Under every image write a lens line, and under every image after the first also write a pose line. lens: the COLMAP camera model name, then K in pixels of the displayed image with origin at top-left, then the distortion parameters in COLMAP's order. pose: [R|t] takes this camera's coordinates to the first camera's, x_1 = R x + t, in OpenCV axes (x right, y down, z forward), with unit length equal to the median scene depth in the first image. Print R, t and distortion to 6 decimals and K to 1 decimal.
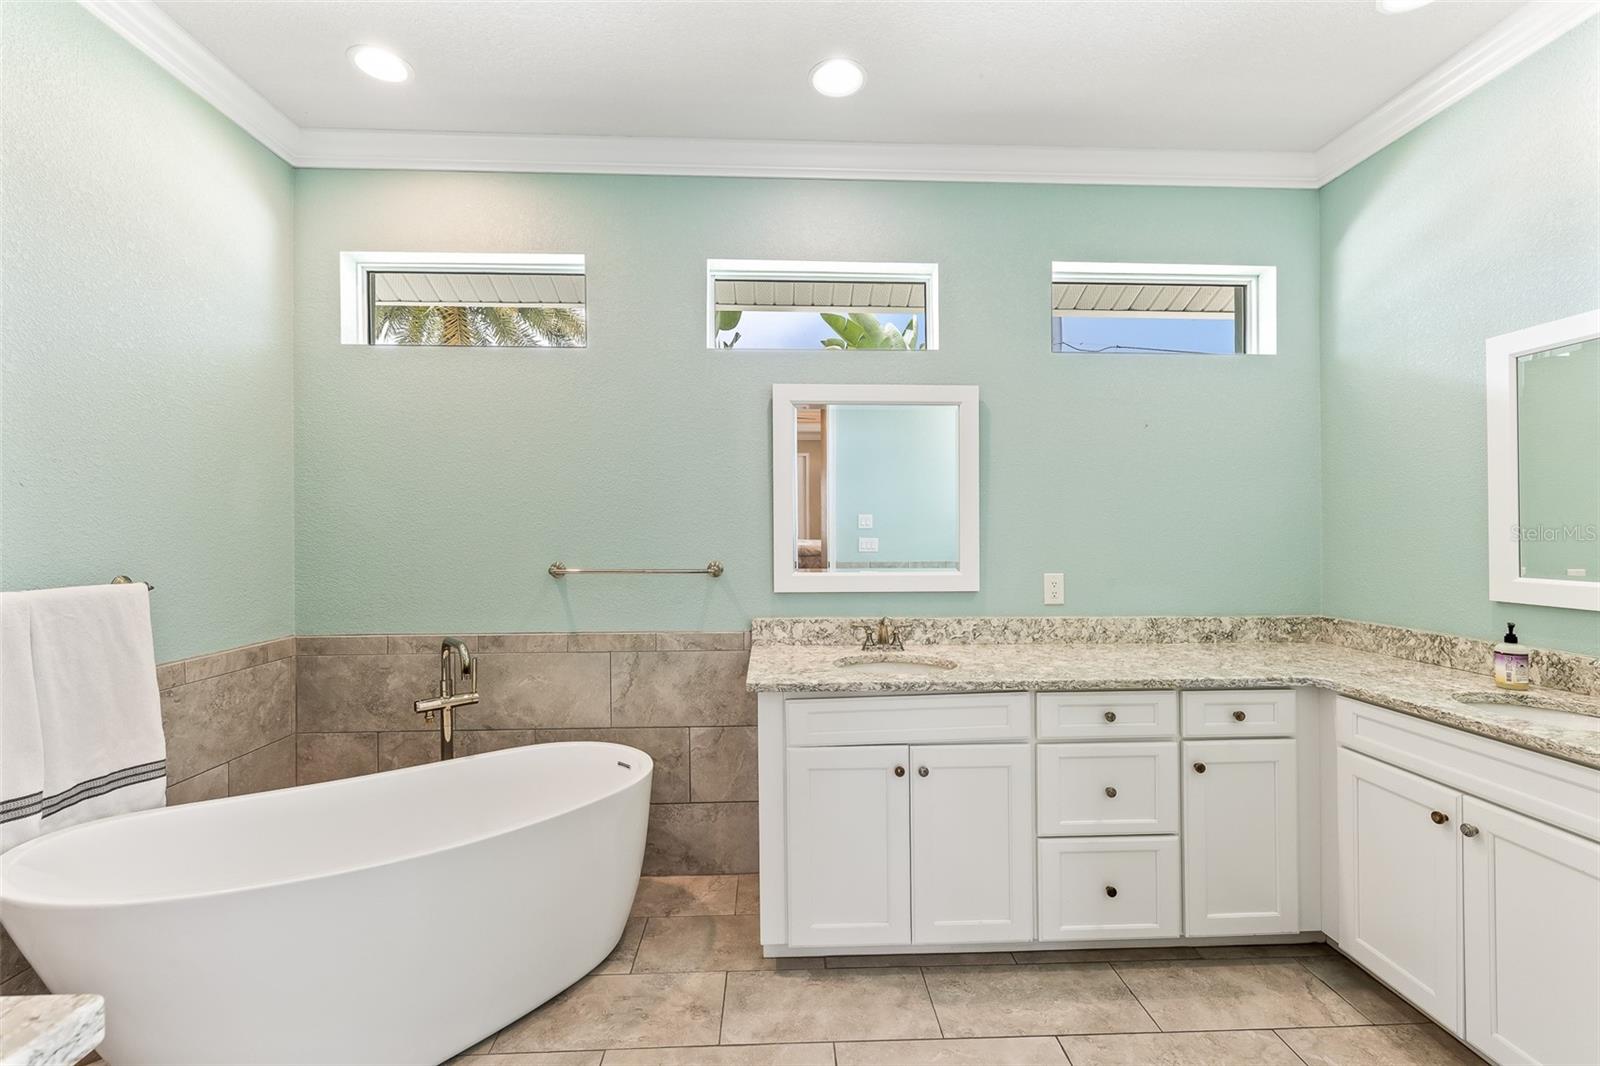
lens RADIAL K [[688.4, 0, 802.3], [0, 688.4, 529.9], [0, 0, 1]] dist [-0.001997, -0.000765]
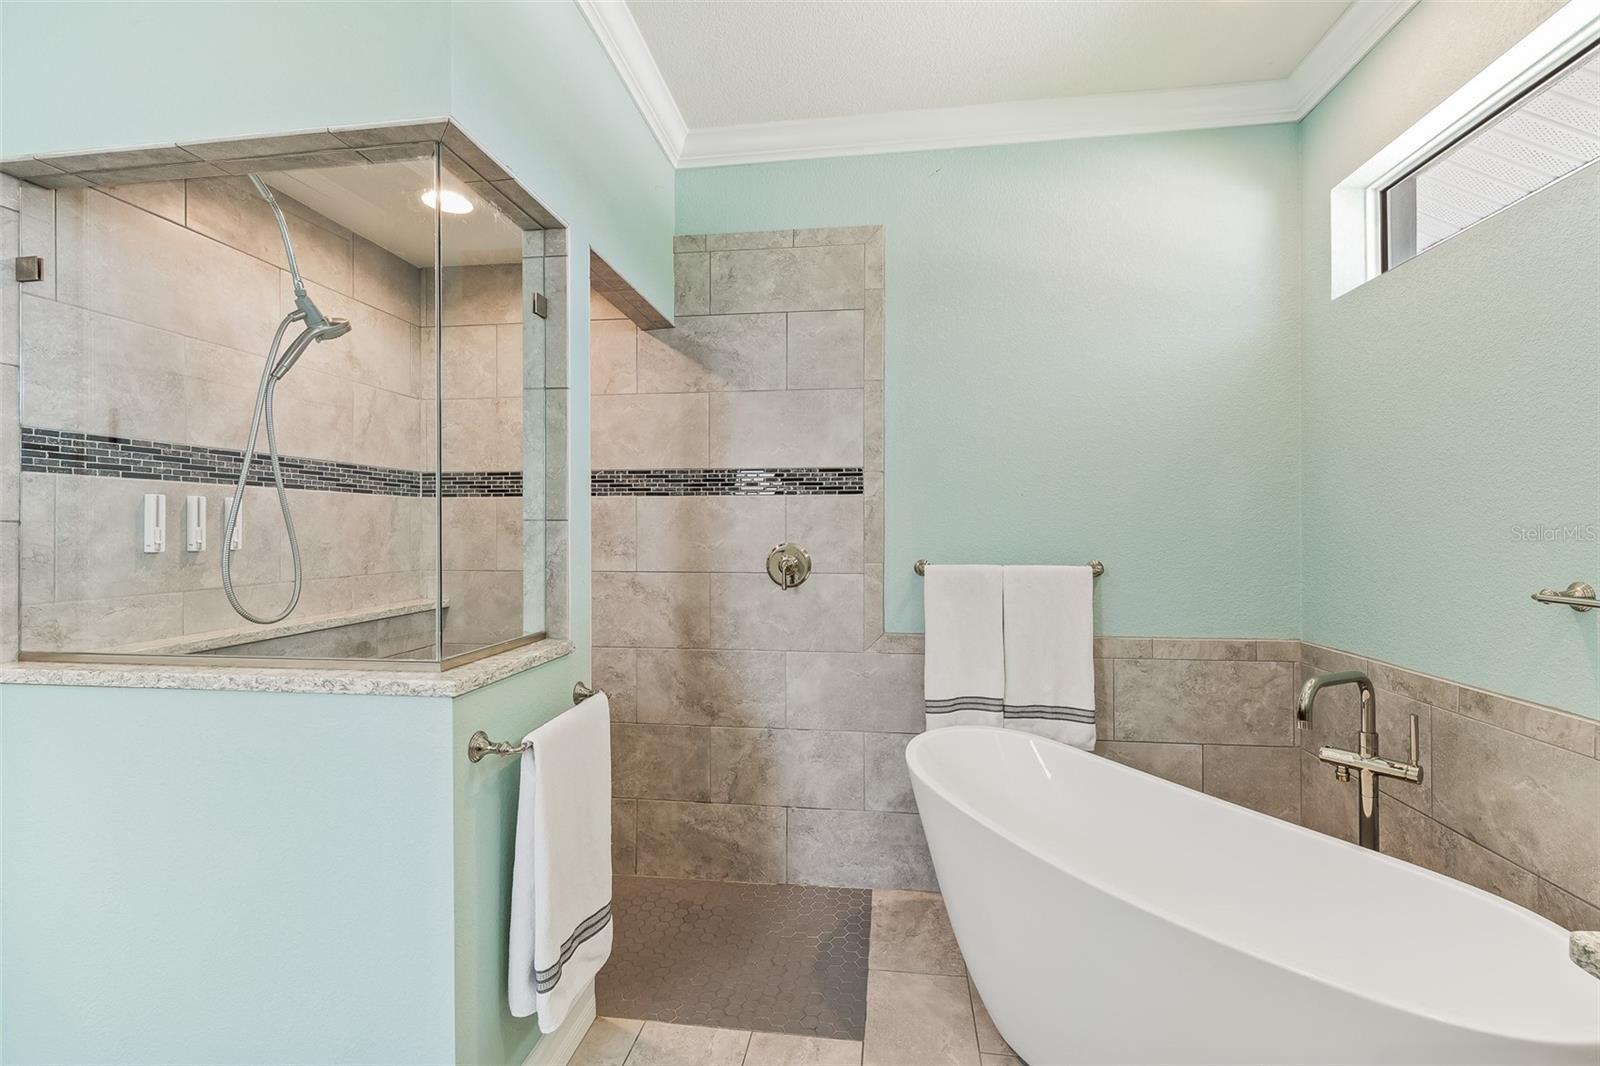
lens RADIAL K [[688.4, 0, 800.2], [0, 688.4, 532.9], [0, 0, 1]] dist [-0.001997, -0.000765]
pose [[-0.189901, 0.006582, -0.981781, 0.295156], [0.004528, 0.999973, 0.005829, 0.004988], [0.981793, -0.003339, -0.189926, 0.564575]]
